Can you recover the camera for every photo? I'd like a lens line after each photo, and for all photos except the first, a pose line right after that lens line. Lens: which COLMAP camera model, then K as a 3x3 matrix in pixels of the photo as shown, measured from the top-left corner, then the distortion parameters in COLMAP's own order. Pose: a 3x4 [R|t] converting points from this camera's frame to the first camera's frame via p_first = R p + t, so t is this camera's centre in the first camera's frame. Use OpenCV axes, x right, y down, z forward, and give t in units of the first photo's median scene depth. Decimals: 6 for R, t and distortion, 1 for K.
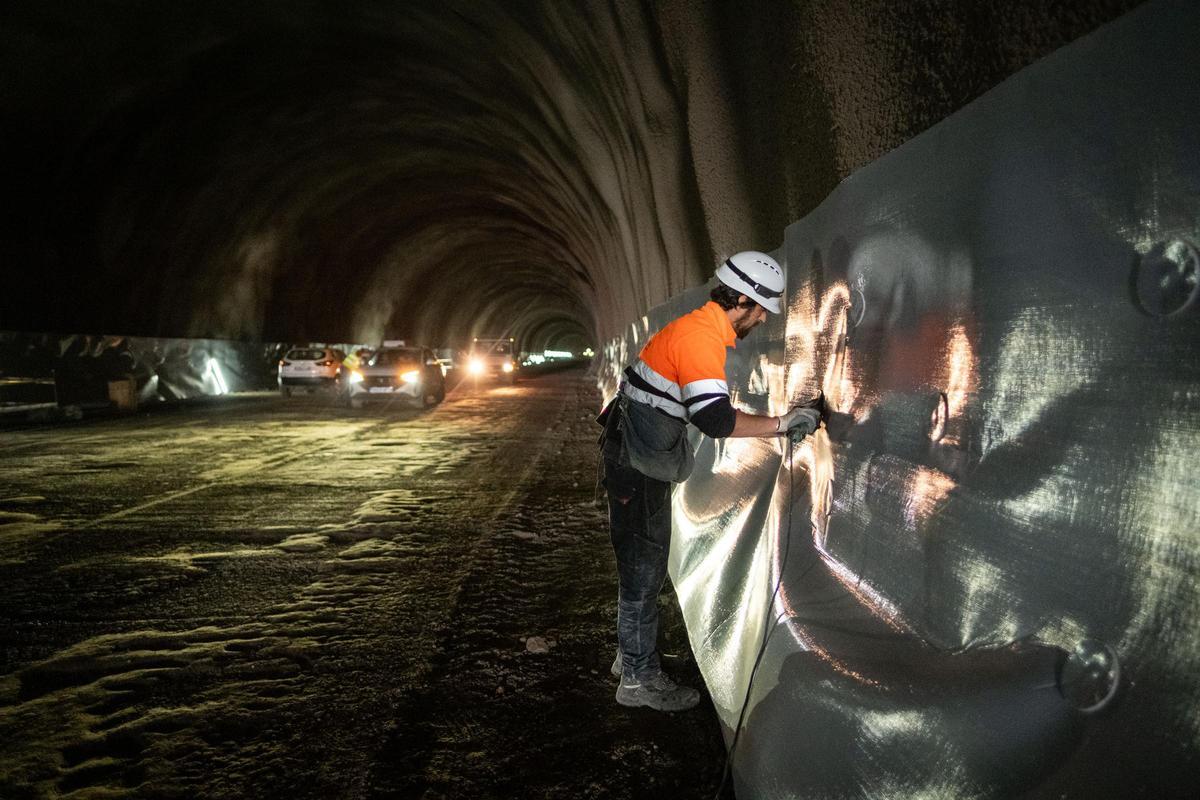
lens RADIAL K [[856.9, 0, 600.0], [0, 856.9, 400.0], [0, 0, 1]] dist [-0.009373, -0.003145]
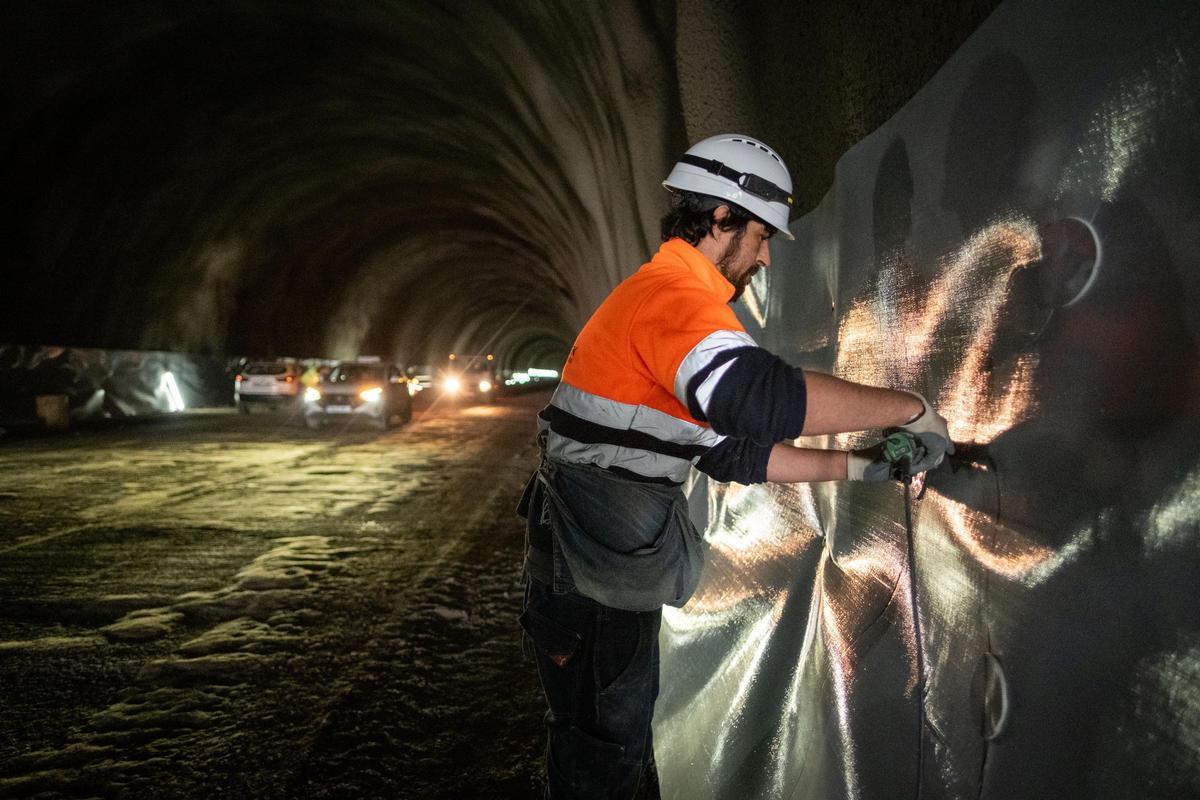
lens RADIAL K [[856.9, 0, 600.0], [0, 856.9, 400.0], [0, 0, 1]] dist [-0.009373, -0.003145]
pose [[0.999780, 0.012077, 0.017147, 0.012258], [-0.011682, 0.999669, -0.022920, -0.005353], [-0.017418, 0.022714, 0.999590, 0.117281]]
